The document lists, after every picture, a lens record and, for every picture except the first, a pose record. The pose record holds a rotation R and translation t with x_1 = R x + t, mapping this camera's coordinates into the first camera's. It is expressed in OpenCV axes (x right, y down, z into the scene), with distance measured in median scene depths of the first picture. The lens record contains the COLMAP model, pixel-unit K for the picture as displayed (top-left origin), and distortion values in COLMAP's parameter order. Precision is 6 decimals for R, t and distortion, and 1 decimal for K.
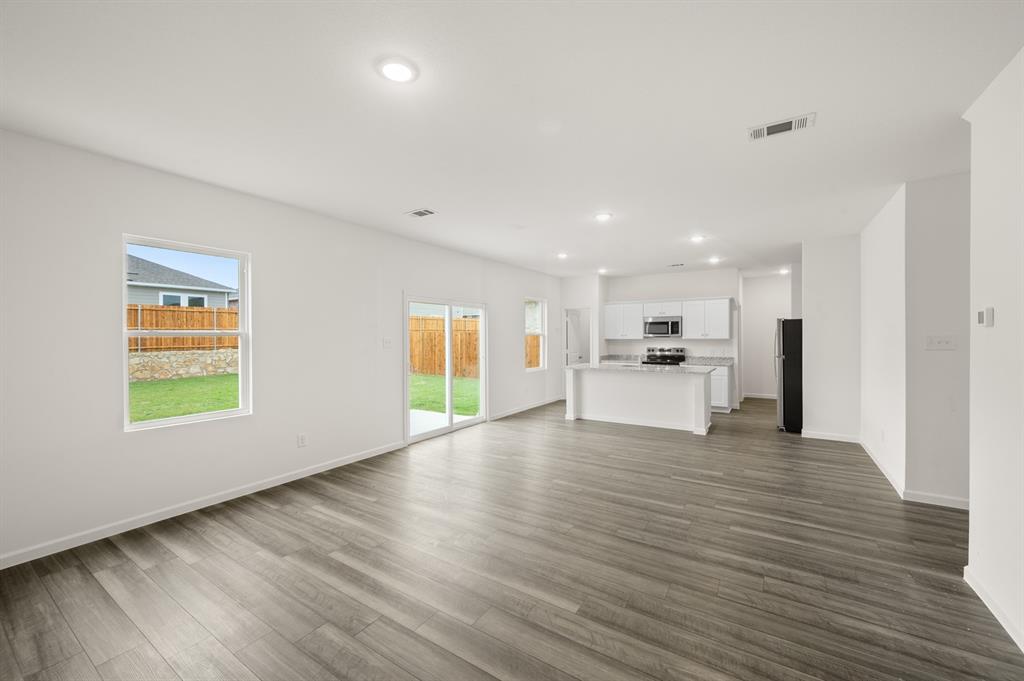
lens RADIAL K [[402.1, 0, 512.4], [0, 402.1, 338.5], [0, 0, 1]] dist [0.001060, 0.000131]
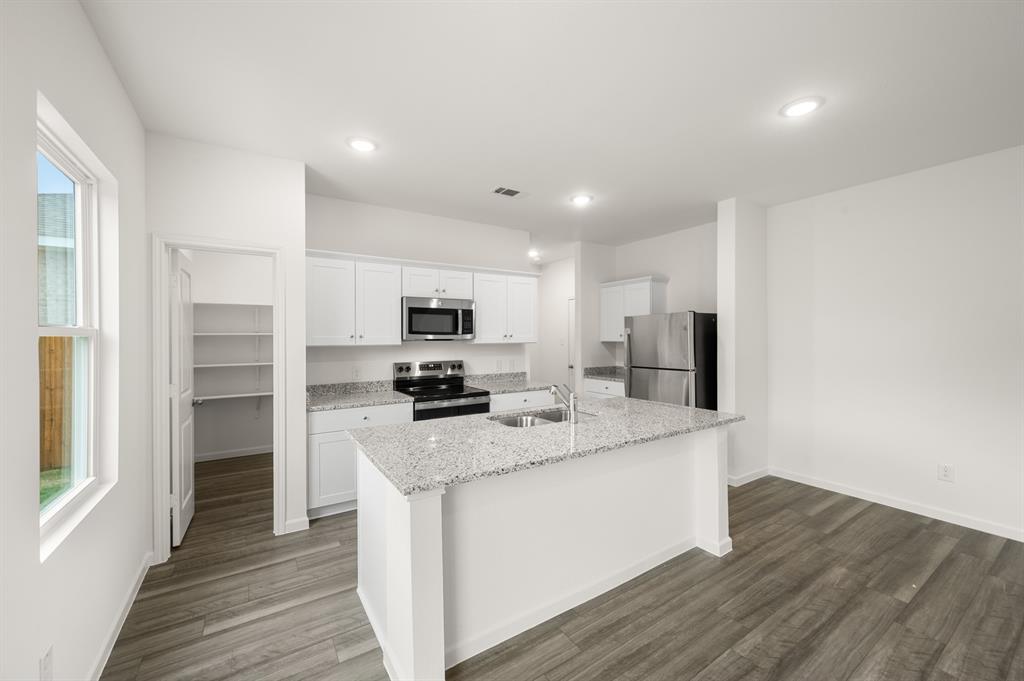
lens RADIAL K [[402.1, 0, 512.4], [0, 402.1, 338.5], [0, 0, 1]] dist [0.001060, 0.000131]
pose [[0.408551, 0.000110, 0.912735, -0.033341], [0.006964, 0.999971, -0.003237, -0.003799], [-0.912709, 0.007679, 0.408539, 0.712124]]
